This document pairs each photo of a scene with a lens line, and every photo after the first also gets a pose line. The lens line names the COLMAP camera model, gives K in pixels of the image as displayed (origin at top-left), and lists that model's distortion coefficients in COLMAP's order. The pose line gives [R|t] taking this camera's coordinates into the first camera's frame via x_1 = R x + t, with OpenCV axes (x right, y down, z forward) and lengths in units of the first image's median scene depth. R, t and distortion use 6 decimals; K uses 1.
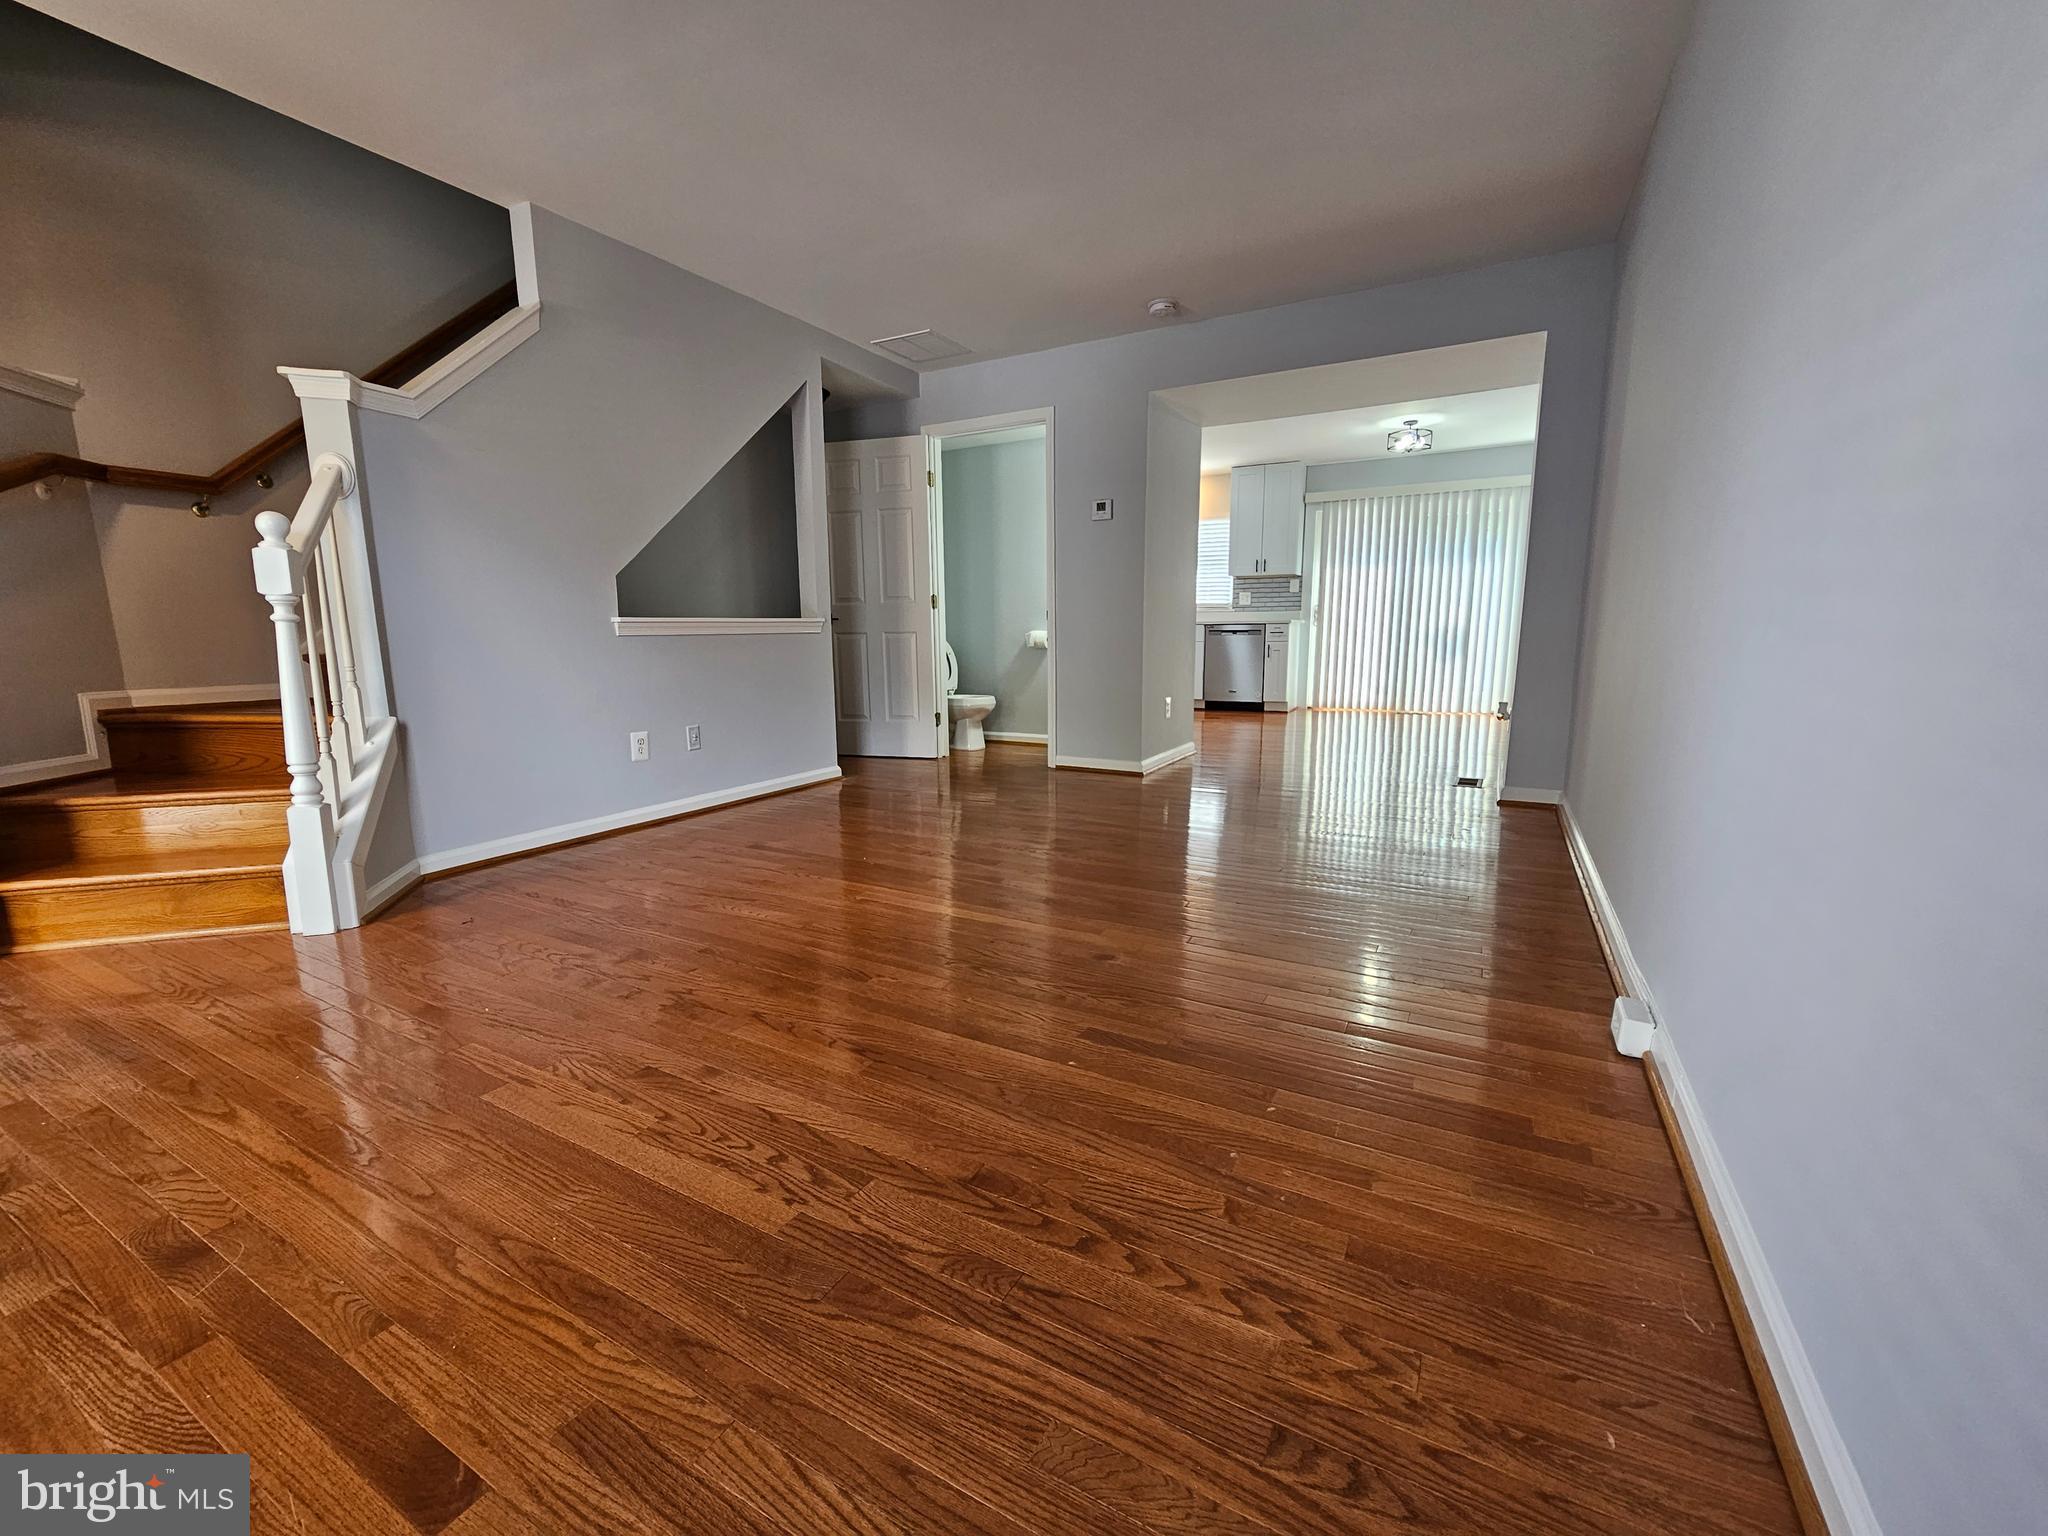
lens RADIAL K [[836.4, 0, 1022.0], [0, 836.4, 771.3], [0, 0, 1]] dist [0.000207, -0.000771]
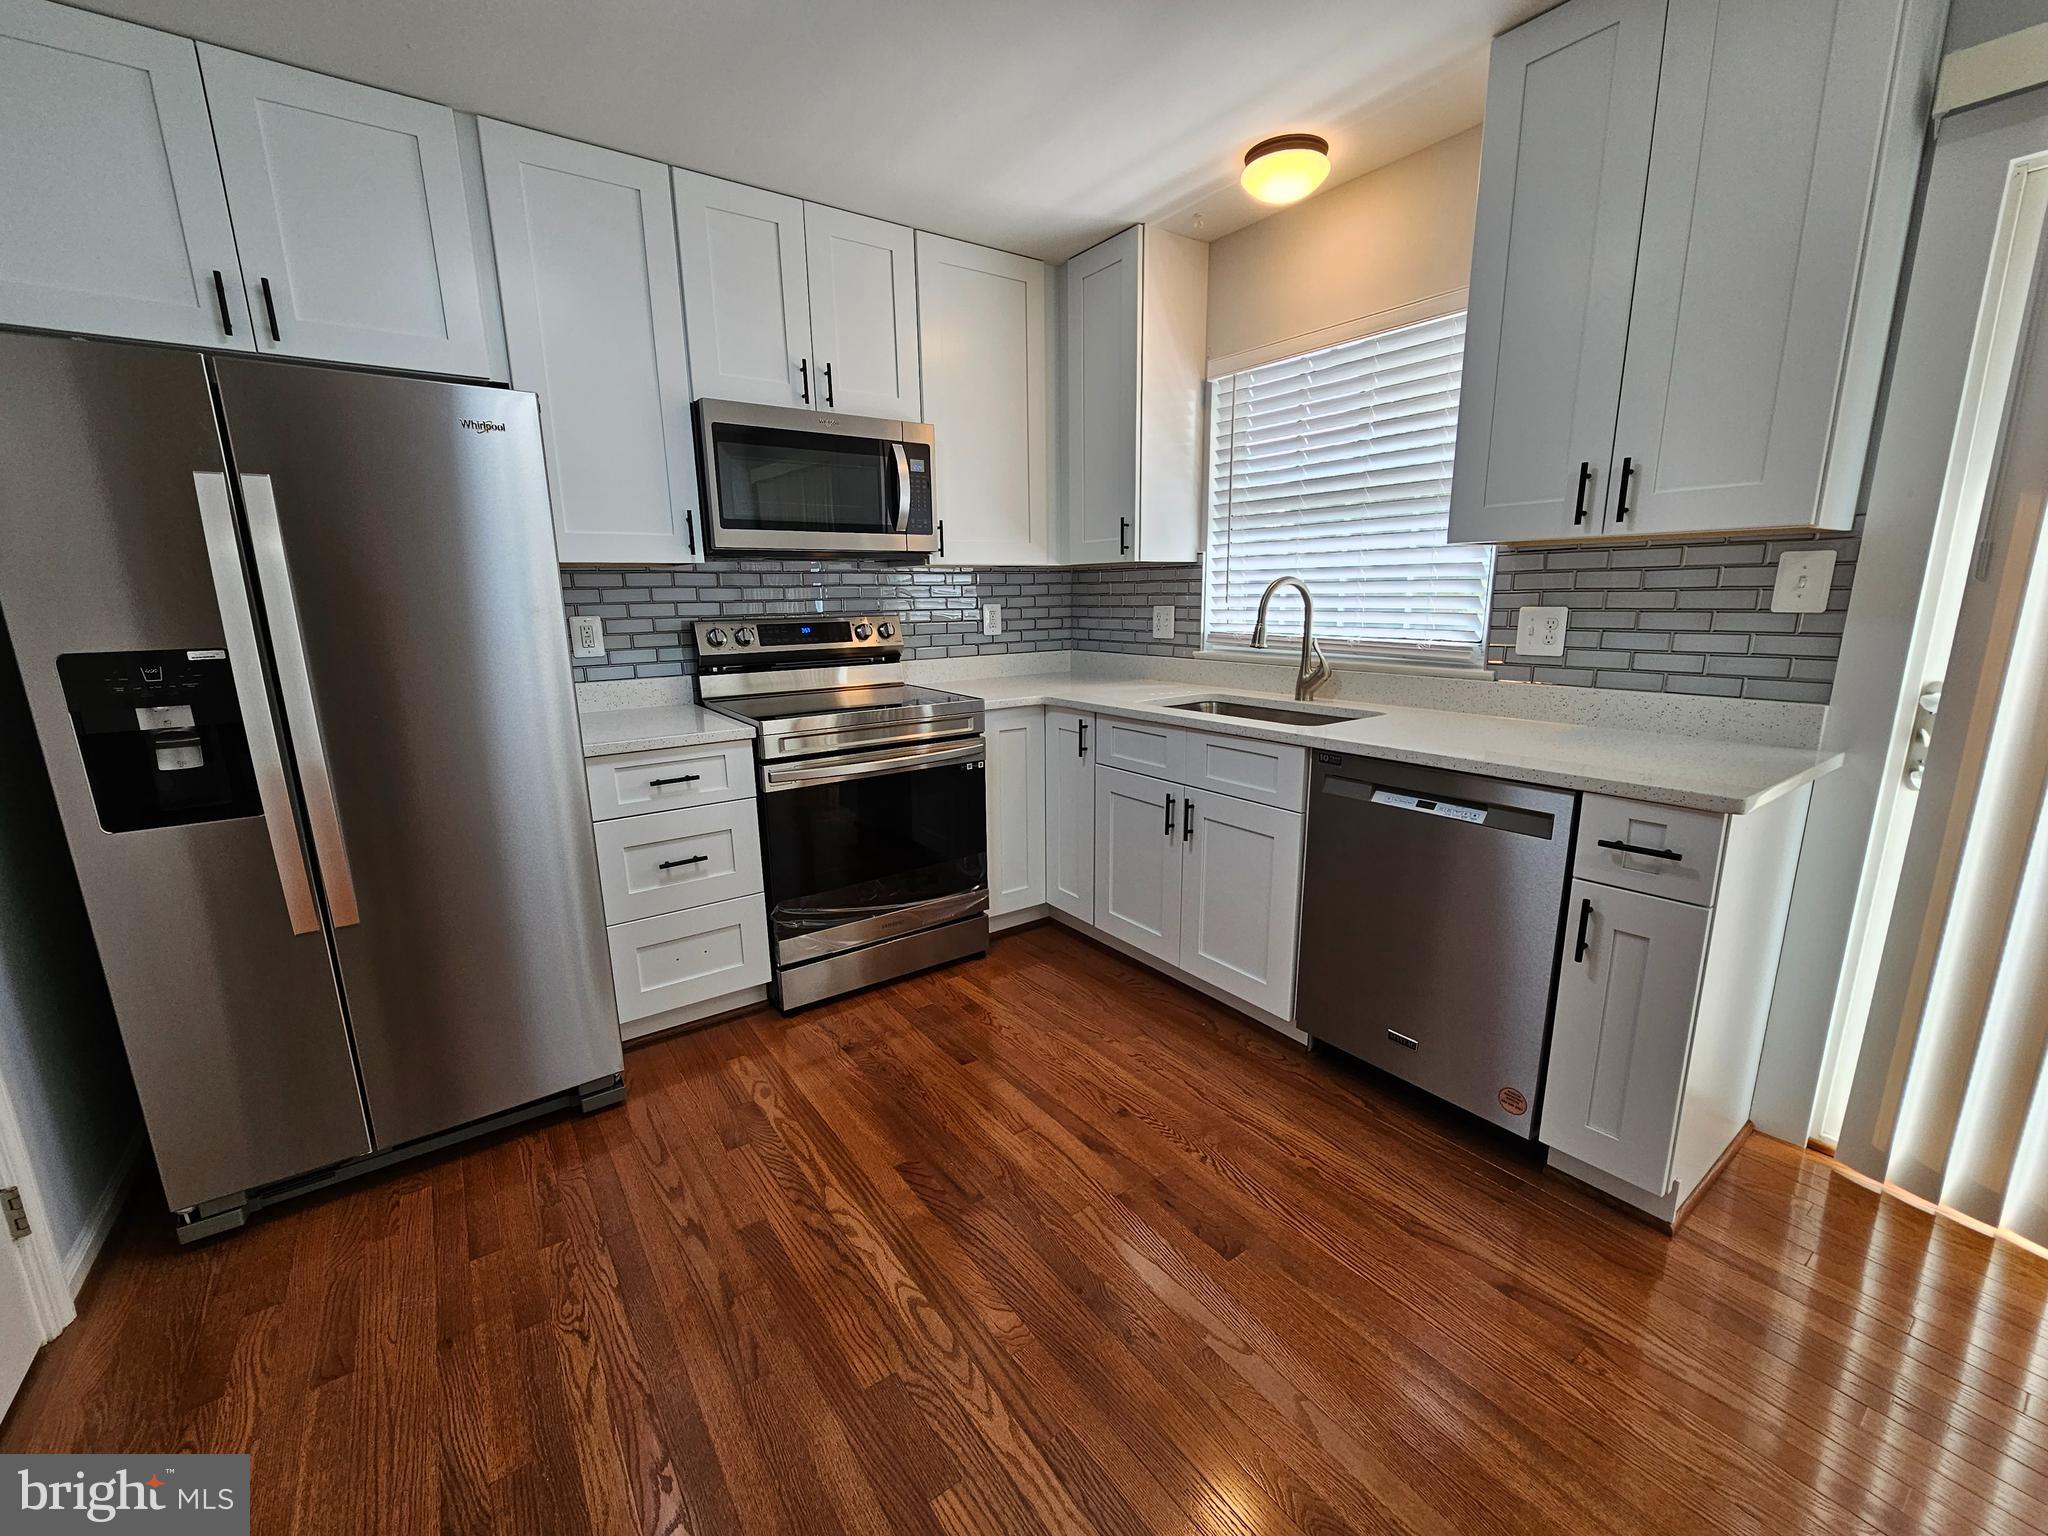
lens RADIAL K [[836.4, 0, 1022.6], [0, 836.4, 780.6], [0, 0, 1]] dist [0.000207, -0.000771]
pose [[0.909615, 0.085514, -0.406557, 0.397919], [-0.061337, 0.995505, 0.072157, -0.294199], [0.410900, -0.040698, 0.910771, 1.218913]]
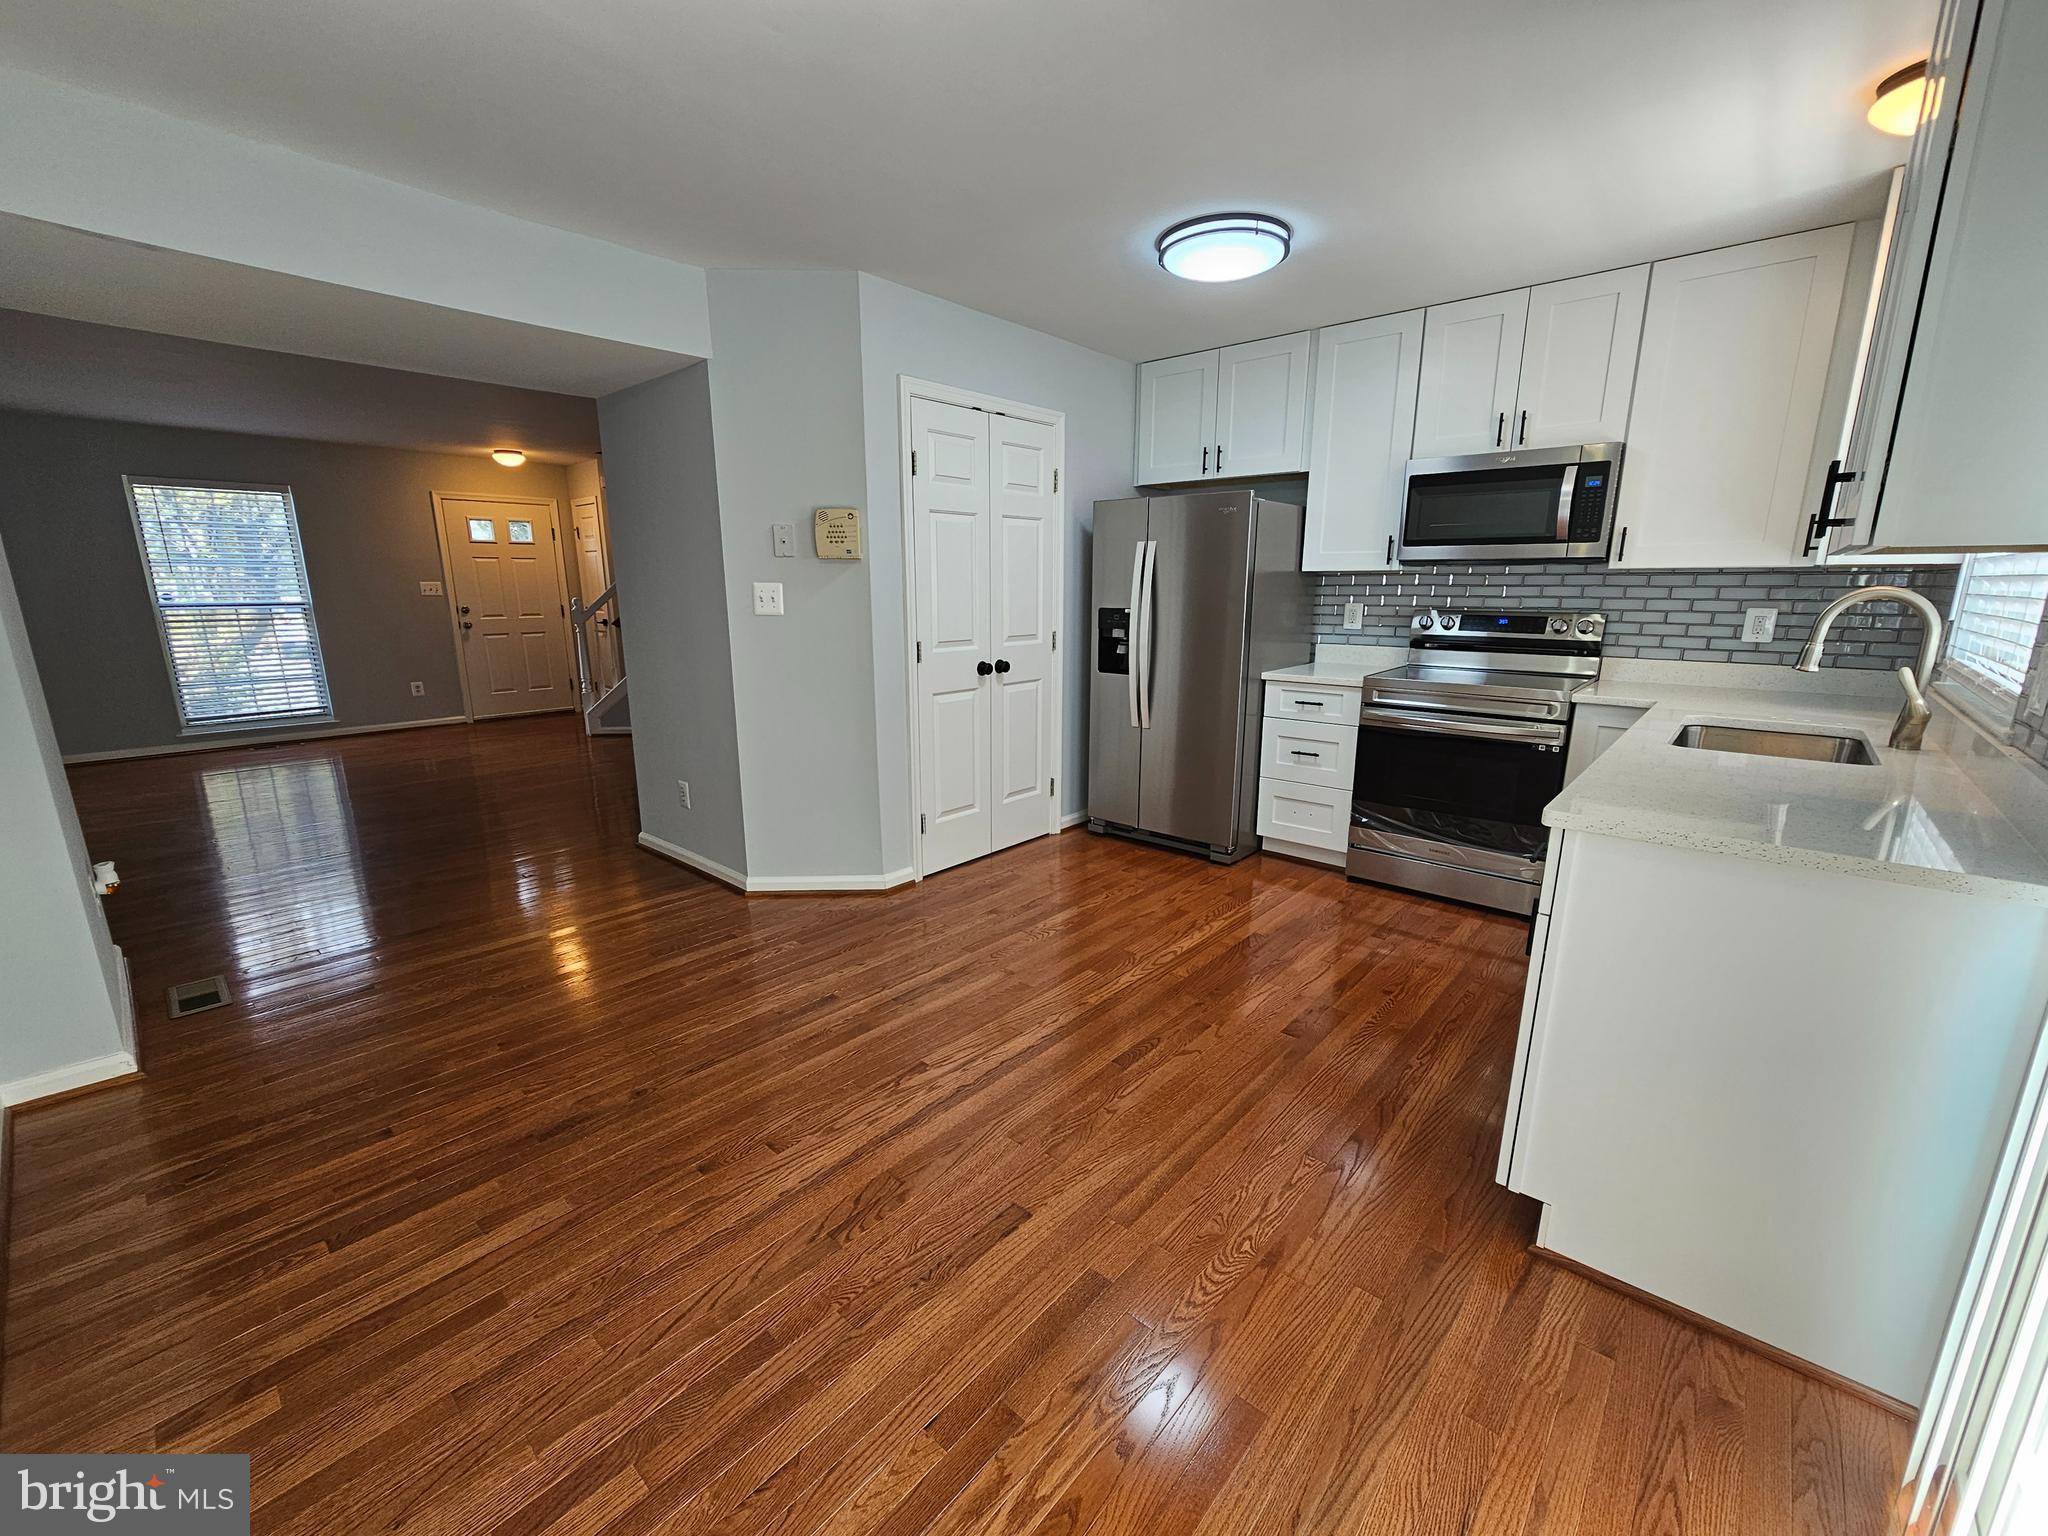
lens RADIAL K [[836.4, 0, 1013.0], [0, 836.4, 777.9], [0, 0, 1]] dist [0.000207, -0.000771]
pose [[-0.210449, 0.228314, -0.950570, 0.817517], [-0.163604, 0.950408, 0.264495, -0.340003], [0.963818, 0.211180, -0.162659, 1.428261]]
